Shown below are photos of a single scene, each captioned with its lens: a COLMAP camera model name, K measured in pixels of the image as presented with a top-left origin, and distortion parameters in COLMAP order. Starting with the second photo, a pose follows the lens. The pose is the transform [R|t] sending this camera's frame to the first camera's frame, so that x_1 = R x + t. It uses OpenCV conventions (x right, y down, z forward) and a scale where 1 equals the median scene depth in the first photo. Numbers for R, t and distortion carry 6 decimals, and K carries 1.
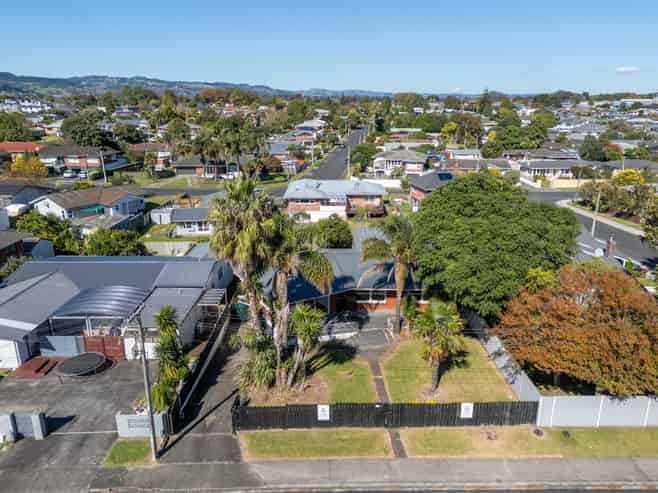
lens RADIAL K [[465.2, 0, 329.0], [0, 465.2, 246.5], [0, 0, 1]] dist [0.064406, -0.054082]
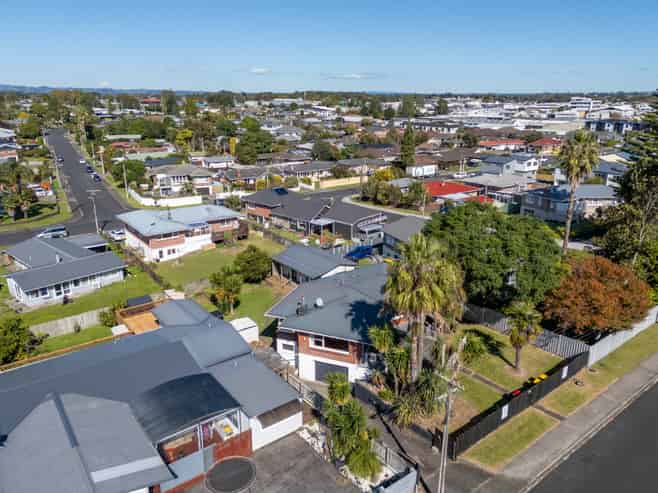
lens RADIAL K [[465.2, 0, 329.0], [0, 465.2, 246.5], [0, 0, 1]] dist [0.064406, -0.054082]
pose [[0.801628, -0.180214, 0.570013, -0.324012], [0.179197, 0.982074, 0.058478, -0.073727], [-0.570333, 0.055267, 0.819552, 0.070270]]
